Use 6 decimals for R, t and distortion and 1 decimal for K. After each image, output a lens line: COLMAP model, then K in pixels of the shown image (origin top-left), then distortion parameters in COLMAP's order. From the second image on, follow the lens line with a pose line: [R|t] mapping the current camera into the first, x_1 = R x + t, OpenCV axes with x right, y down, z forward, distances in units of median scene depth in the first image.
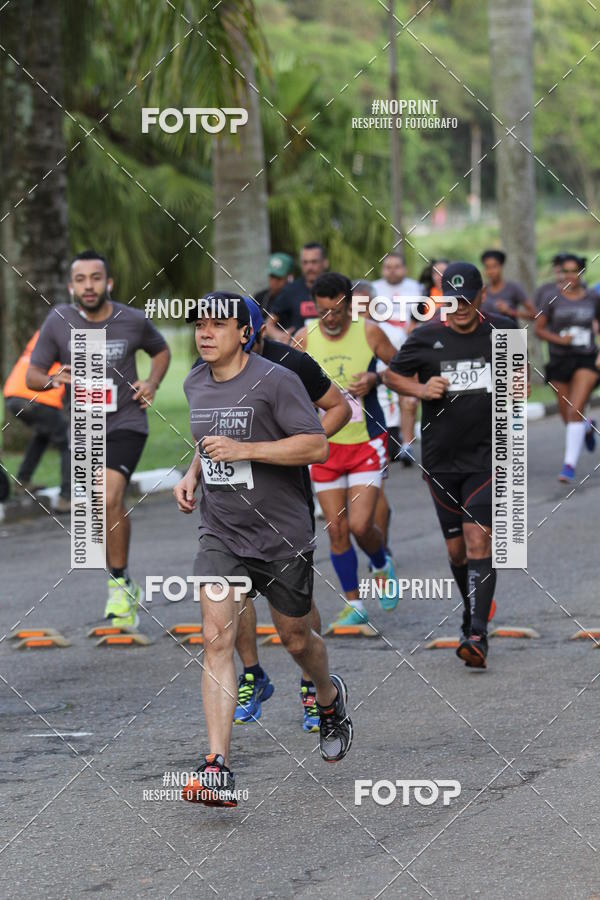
lens RADIAL K [[4922.3, 0, 302.0], [0, 4922.3, 469.1], [0, 0, 1]] dist [0.307547, 6.871664]
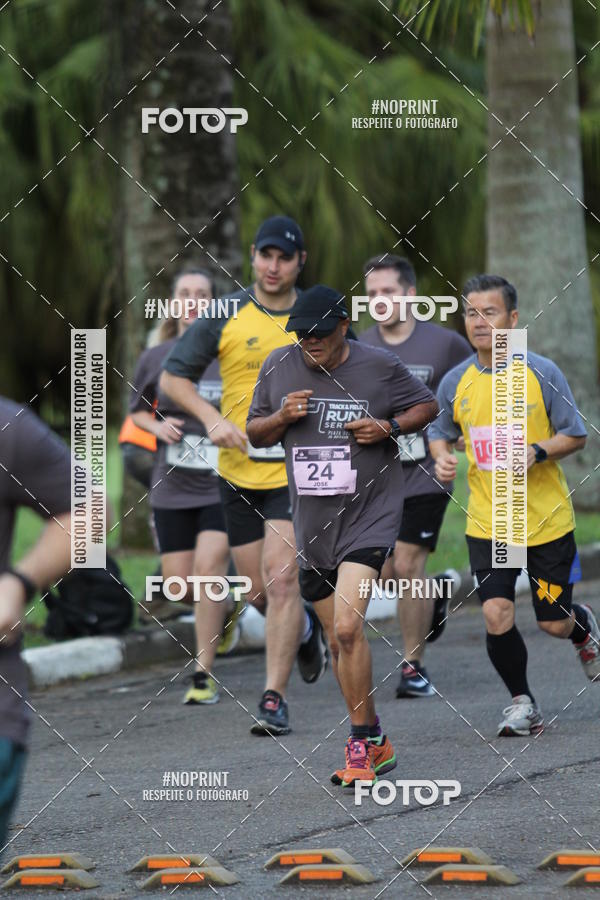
lens RADIAL K [[5811.6, 0, 334.7], [0, 5811.6, 540.5], [0, 0, 1]] dist [0.789577, -11.669243]
pose [[0.999852, 0.005517, -0.016298, -0.024279], [-0.005585, 0.999976, -0.004131, -0.001757], [0.016275, 0.004221, 0.999859, 0.311979]]
